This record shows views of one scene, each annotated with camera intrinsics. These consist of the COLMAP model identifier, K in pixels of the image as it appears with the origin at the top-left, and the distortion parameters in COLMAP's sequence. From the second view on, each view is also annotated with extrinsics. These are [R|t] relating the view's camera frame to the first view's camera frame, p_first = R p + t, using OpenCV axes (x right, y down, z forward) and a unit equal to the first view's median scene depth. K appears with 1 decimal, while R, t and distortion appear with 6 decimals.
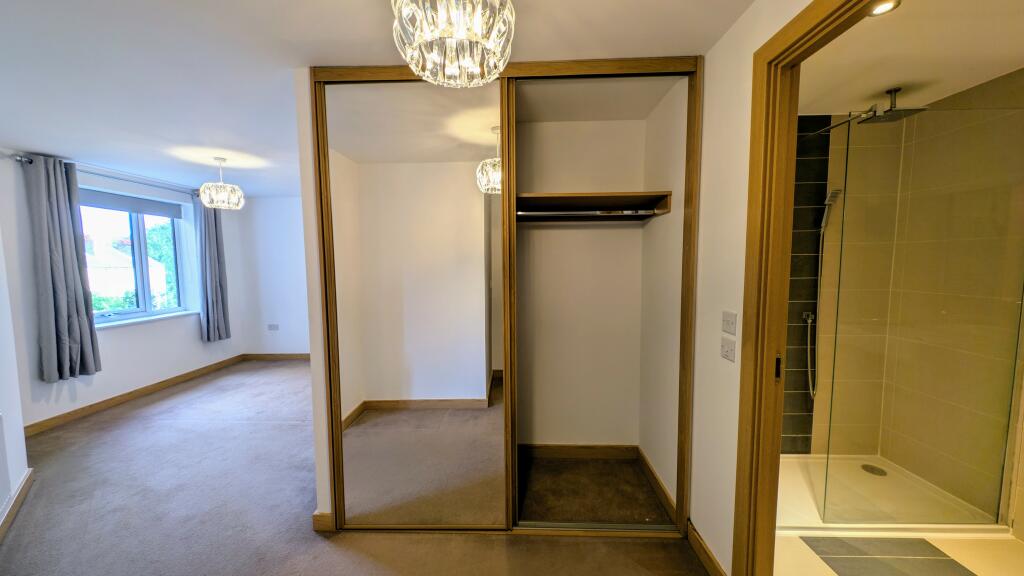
lens RADIAL K [[364.8, 0, 509.8], [0, 364.8, 288.9], [0, 0, 1]] dist [0.000372, -0.000073]
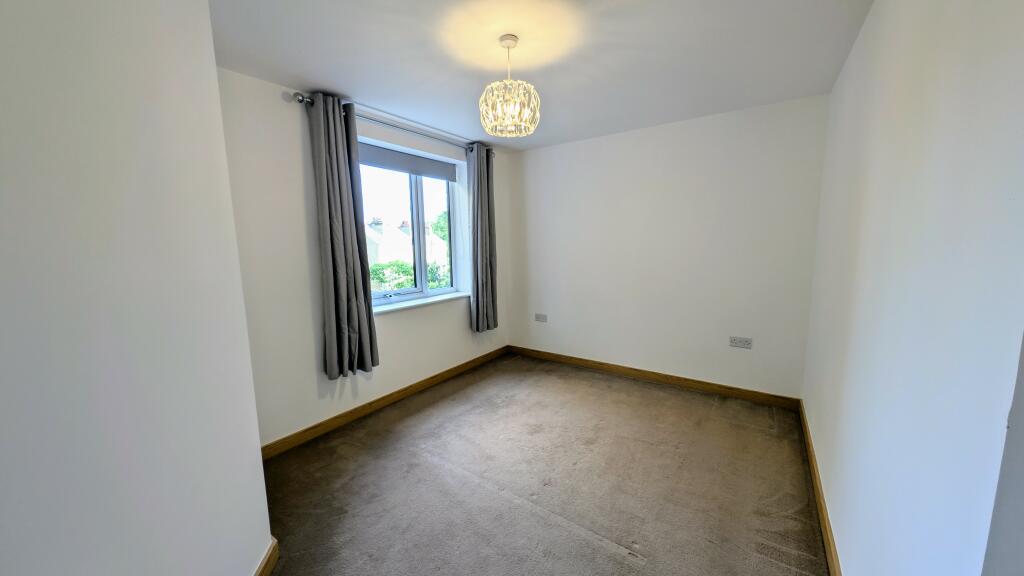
lens RADIAL K [[364.8, 0, 510.9], [0, 364.8, 291.1], [0, 0, 1]] dist [0.000372, -0.000073]
pose [[0.833573, 0.071867, -0.547715, -0.407042], [-0.033877, 0.996286, 0.079168, -0.017809], [0.551370, -0.047437, 0.832911, 0.461396]]
